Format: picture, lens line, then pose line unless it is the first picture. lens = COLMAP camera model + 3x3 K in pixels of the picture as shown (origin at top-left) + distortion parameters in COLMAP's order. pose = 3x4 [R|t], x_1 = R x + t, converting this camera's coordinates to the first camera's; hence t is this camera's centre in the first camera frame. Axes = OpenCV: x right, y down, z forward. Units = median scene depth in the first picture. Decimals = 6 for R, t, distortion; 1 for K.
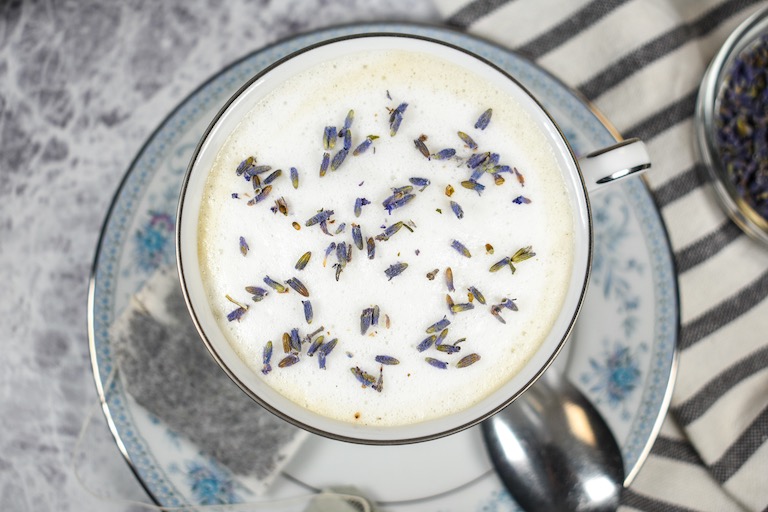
lens RADIAL K [[1273.7, 0, 384.0], [0, 1273.7, 256.0], [0, 0, 1]] dist [-0.025822, -0.002059]
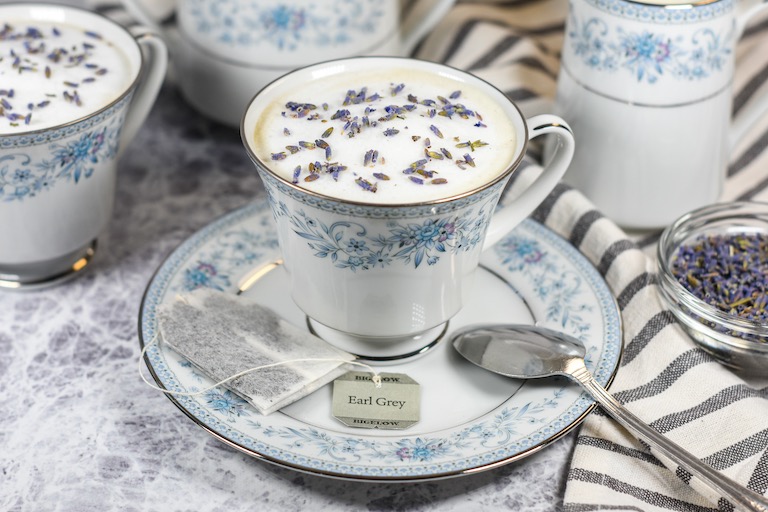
lens RADIAL K [[2492.8, 0, 384.0], [0, 2492.8, 256.0], [0, 0, 1]] dist [-0.227819, -1.956175]
pose [[0.998540, 0.035565, -0.040661, 0.119773], [-0.053859, 0.597329, -0.800186, 2.322479], [-0.004171, 0.801208, 0.598372, -0.578277]]
